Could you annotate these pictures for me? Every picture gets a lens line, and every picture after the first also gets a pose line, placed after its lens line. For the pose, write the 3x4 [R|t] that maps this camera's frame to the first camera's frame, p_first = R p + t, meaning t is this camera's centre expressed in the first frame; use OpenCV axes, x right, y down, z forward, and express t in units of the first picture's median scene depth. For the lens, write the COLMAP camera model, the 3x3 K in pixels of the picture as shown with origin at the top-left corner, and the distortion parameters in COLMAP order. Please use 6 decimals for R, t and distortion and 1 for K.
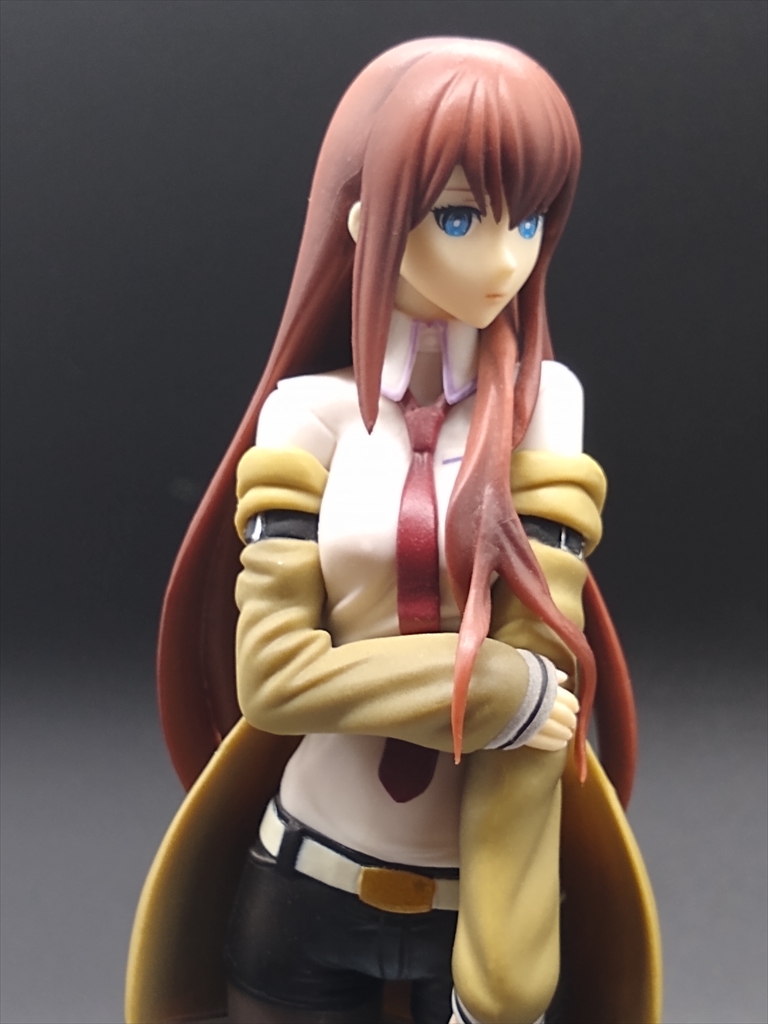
lens RADIAL K [[2280.6, 0, 384.0], [0, 2280.6, 512.0], [0, 0, 1]] dist [0.237479, -0.907531]
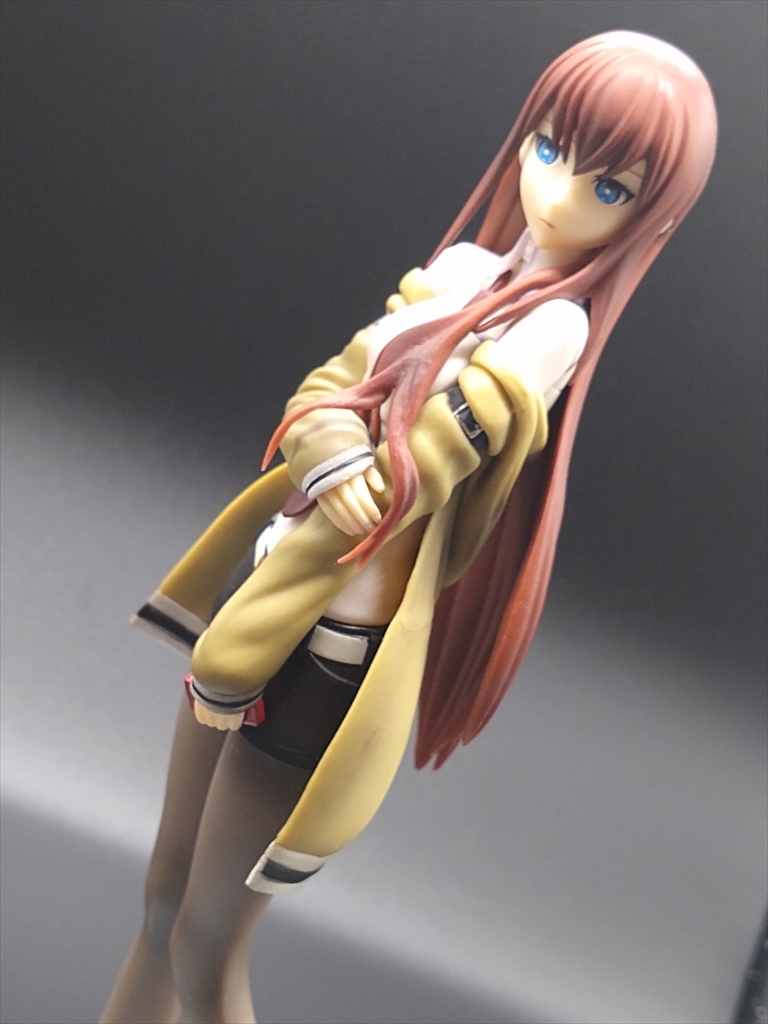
lens RADIAL K [[1853.0, 0, 384.0], [0, 1853.0, 512.0], [0, 0, 1]] dist [0.170286, -0.309174]
pose [[0.457670, 0.486493, -0.744220, 0.824146], [-0.591614, 0.791463, 0.153554, -0.072775], [0.663725, 0.370014, 0.650045, 0.343927]]
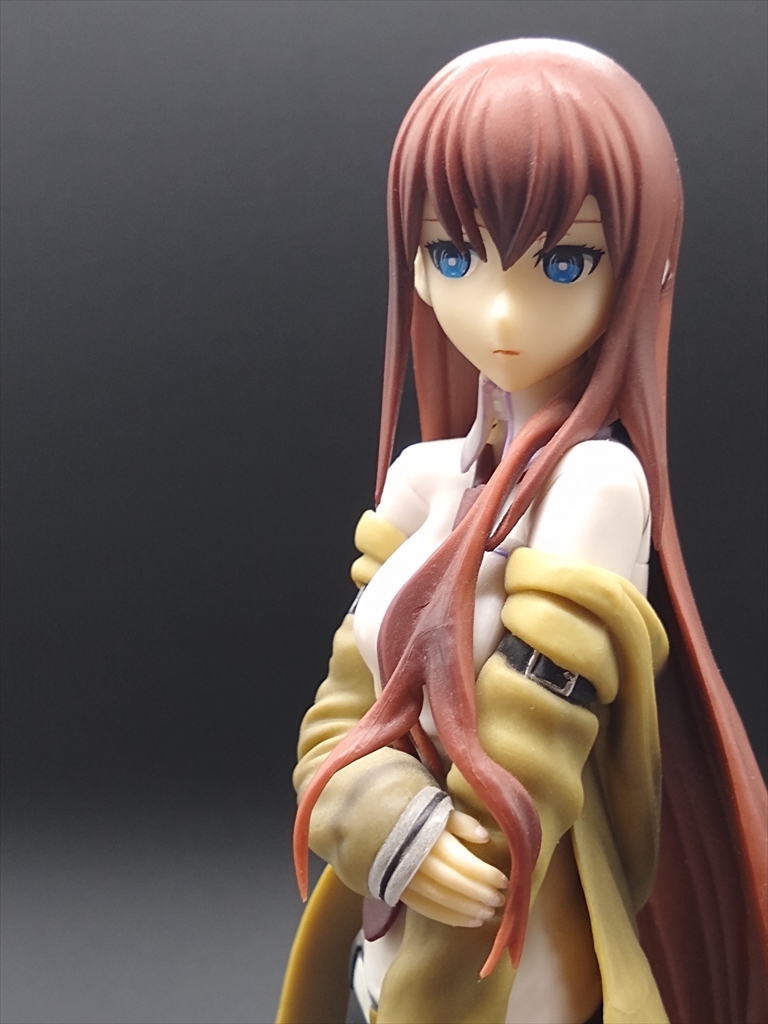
lens RADIAL K [[1853.0, 0, 384.0], [0, 1853.0, 512.0], [0, 0, 1]] dist [0.170286, -0.309174]
pose [[0.603531, 0.098679, -0.791210, 0.543822], [-0.127589, 0.991478, 0.026333, -0.049884], [0.787065, 0.085057, 0.610978, 0.564606]]
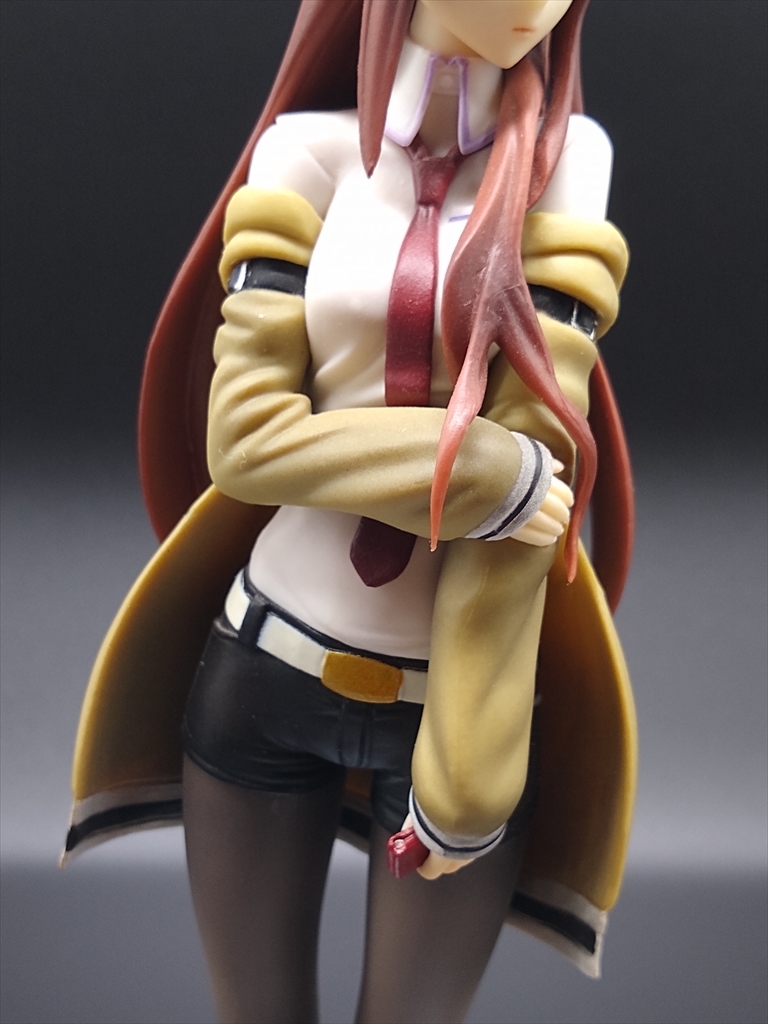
lens RADIAL K [[1755.4, 0, 384.0], [0, 1755.4, 512.0], [0, 0, 1]] dist [0.240118, -1.365041]
pose [[0.996055, 0.085201, -0.024788, 0.027341], [-0.082428, 0.991864, 0.097014, 0.027666], [0.032852, -0.094588, 0.994974, 0.296593]]
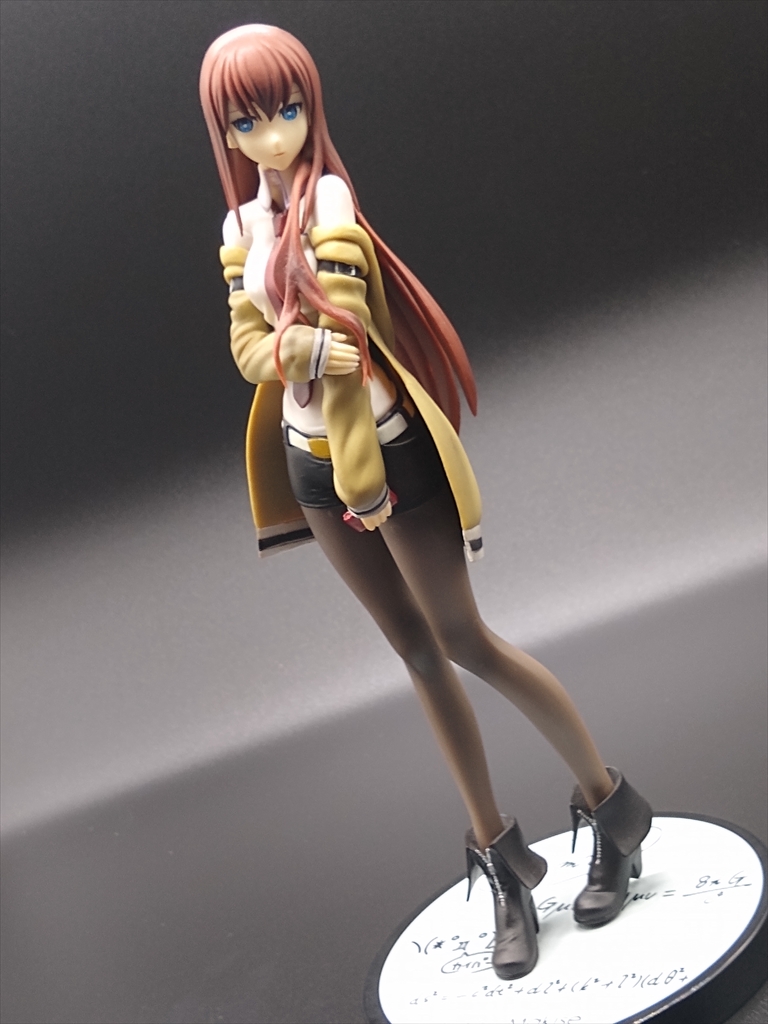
lens RADIAL K [[1755.4, 0, 384.0], [0, 1755.4, 512.0], [0, 0, 1]] dist [0.240118, -1.365041]
pose [[0.829544, -0.110854, -0.547328, 0.928132], [0.220758, 0.965363, 0.139066, 0.012298], [0.512954, -0.236189, 0.825284, -0.299523]]
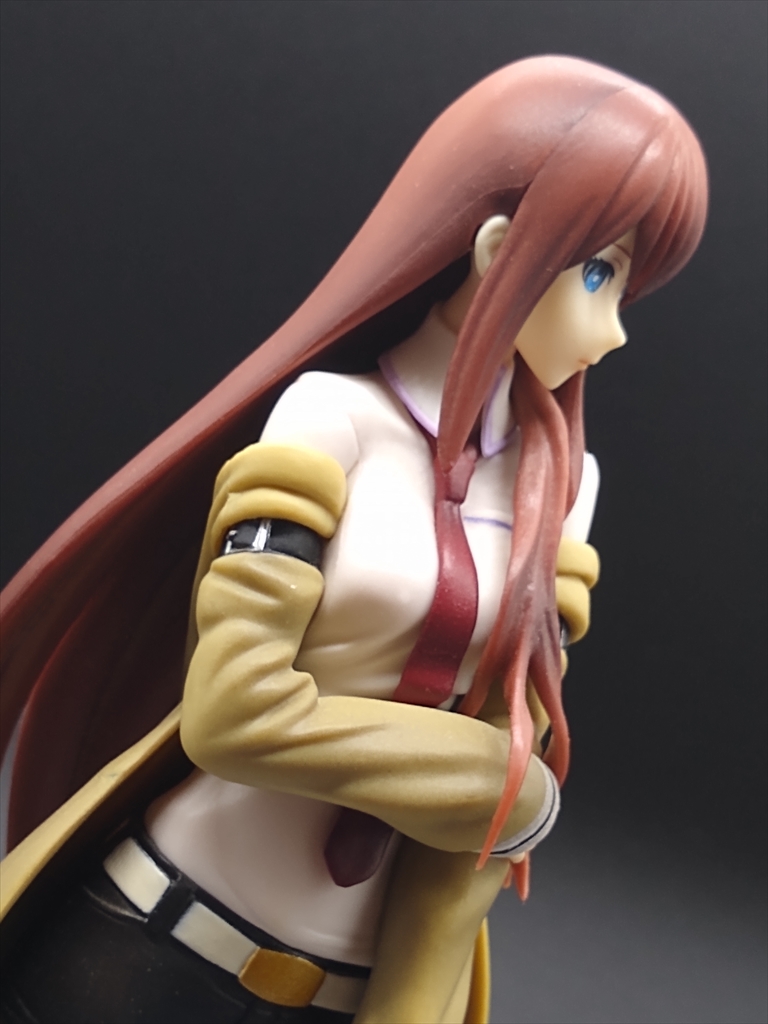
lens RADIAL K [[2280.6, 0, 384.0], [0, 2280.6, 512.0], [0, 0, 1]] dist [0.237479, -0.907531]
pose [[0.788795, 0.250262, 0.561402, -0.504837], [-0.267092, 0.962177, -0.053643, 0.032220], [-0.553593, -0.107633, 0.825803, 0.284937]]
